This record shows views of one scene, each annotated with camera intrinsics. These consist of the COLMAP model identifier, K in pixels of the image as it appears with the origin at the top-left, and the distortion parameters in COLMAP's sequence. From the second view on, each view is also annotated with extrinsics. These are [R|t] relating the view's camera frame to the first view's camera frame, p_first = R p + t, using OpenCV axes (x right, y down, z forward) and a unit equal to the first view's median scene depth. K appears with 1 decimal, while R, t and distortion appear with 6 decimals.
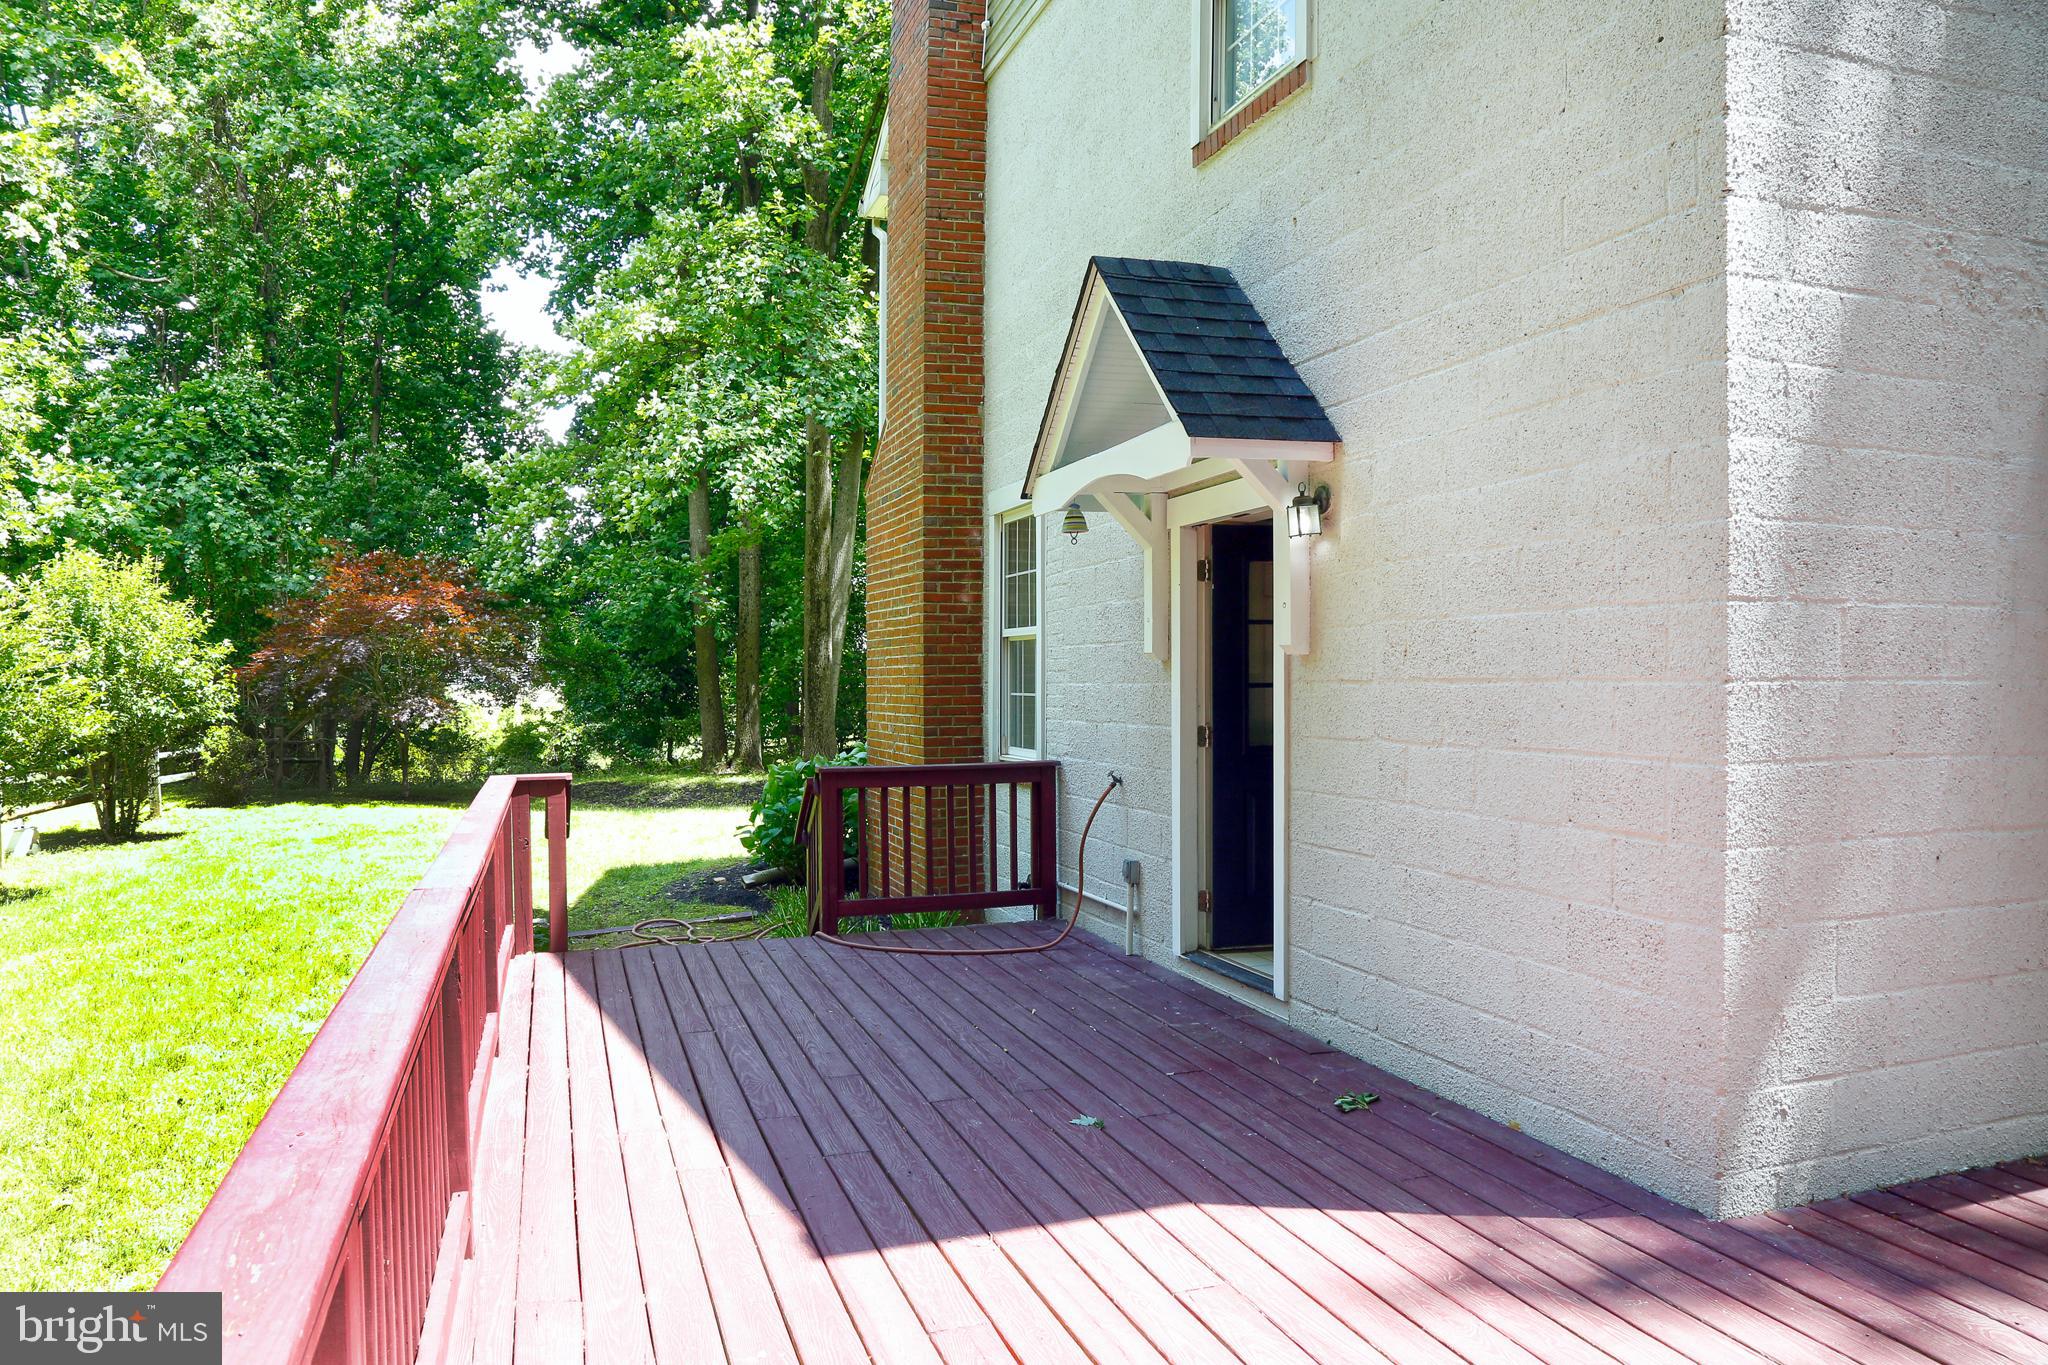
lens RADIAL K [[1413.5, 0, 1023.5], [0, 1413.5, 685.9], [0, 0, 1]] dist [-0.001936, 0.000307]
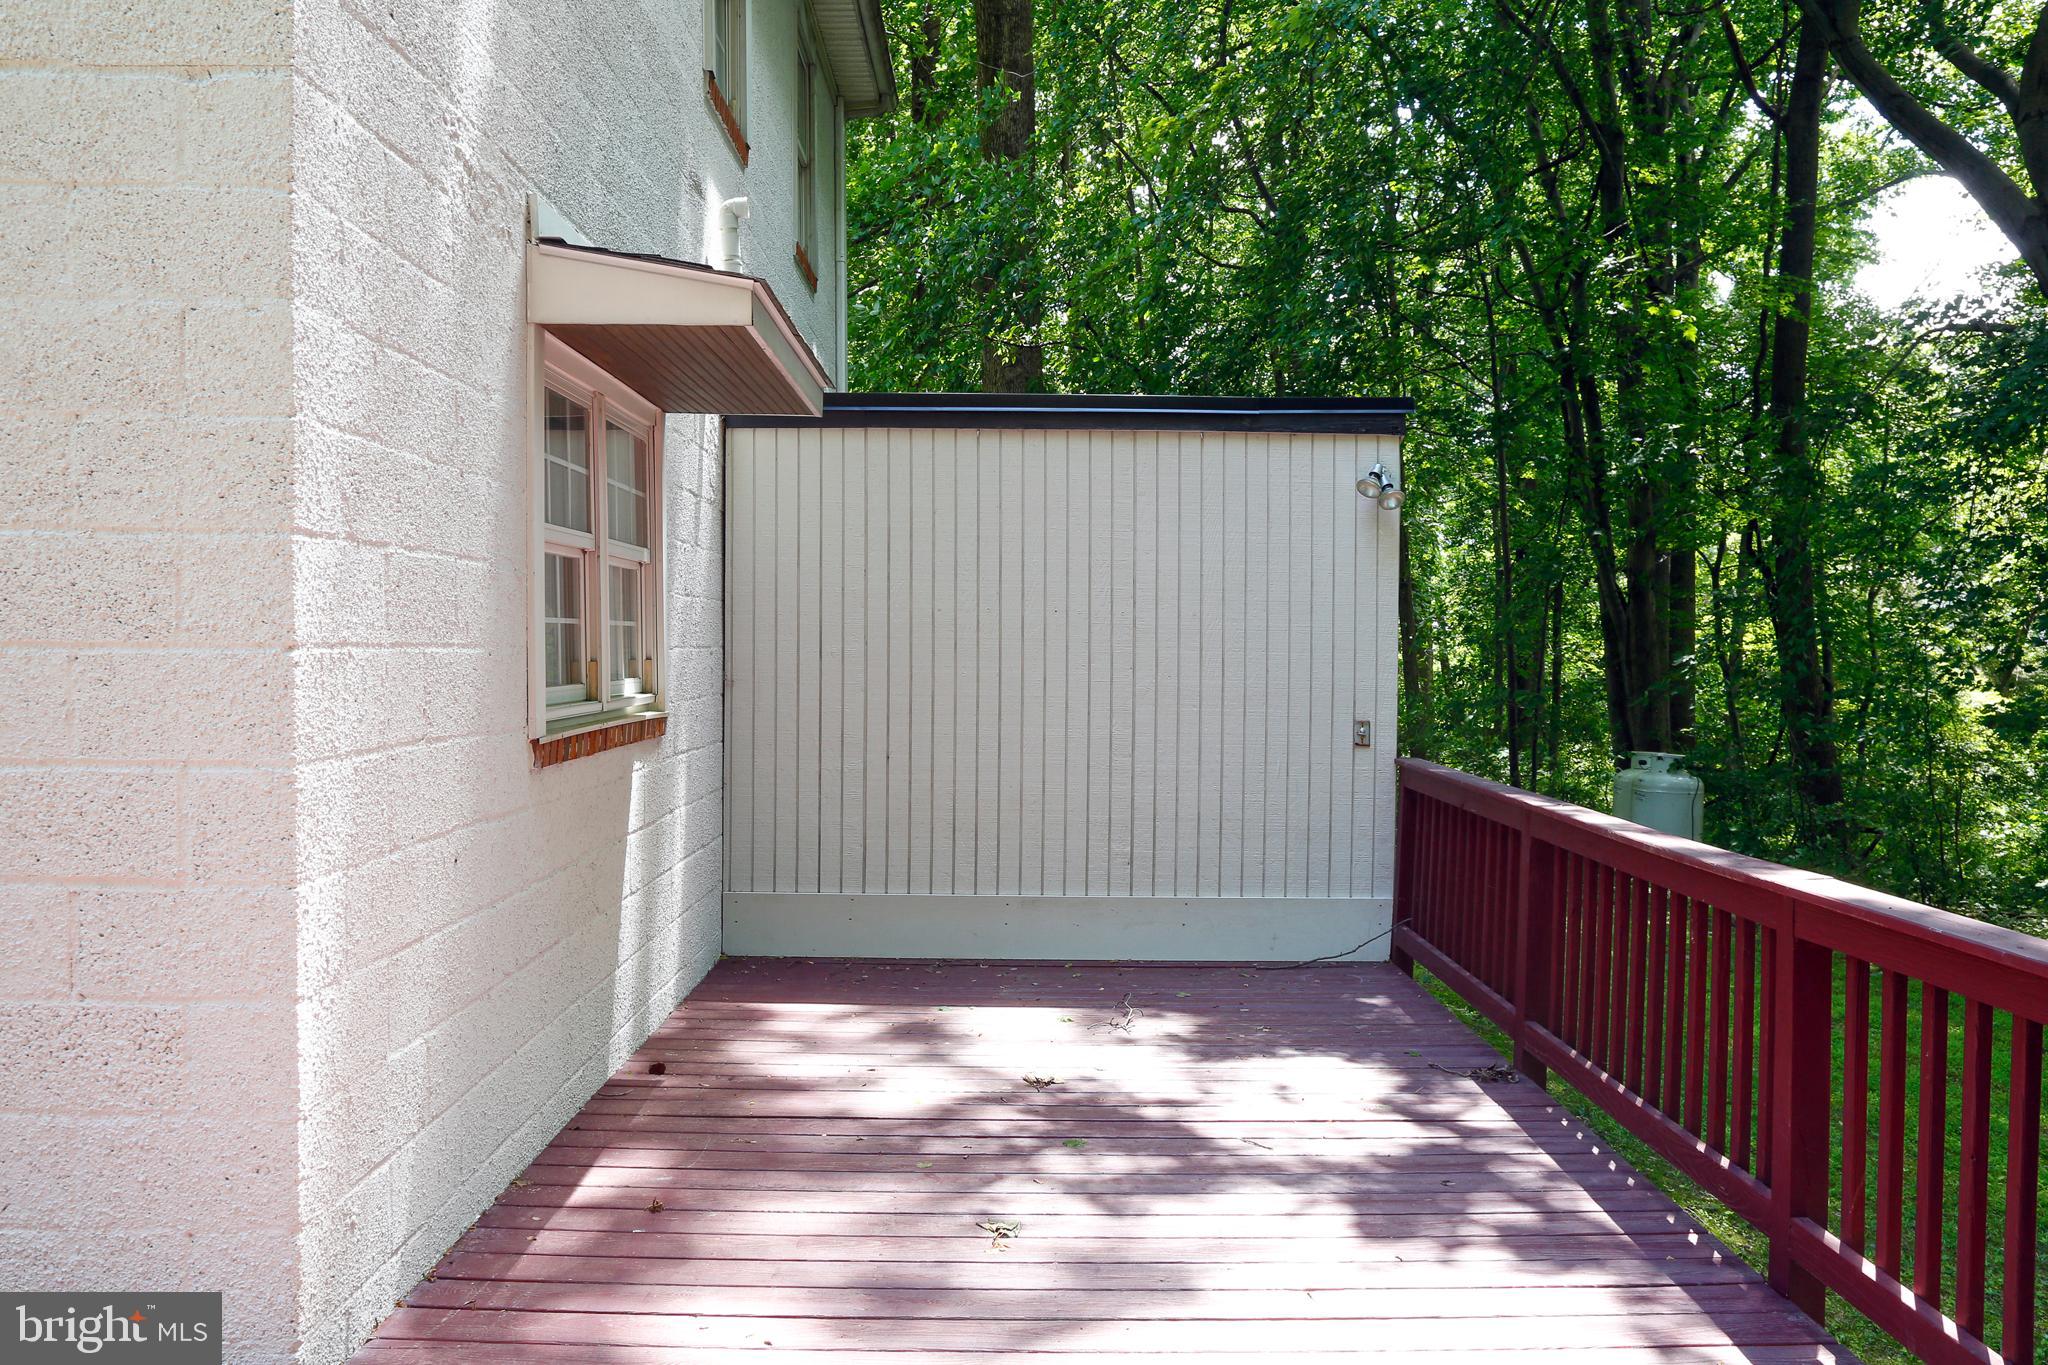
lens RADIAL K [[1575.9, 0, 1016.7], [0, 1575.9, 679.1], [0, 0, 1]] dist [-0.013386, 0.004731]
pose [[0.336399, -0.016552, 0.941574, -0.116323], [0.001774, 0.999855, 0.016943, -0.000275], [-0.941718, -0.004029, 0.336380, 0.375027]]
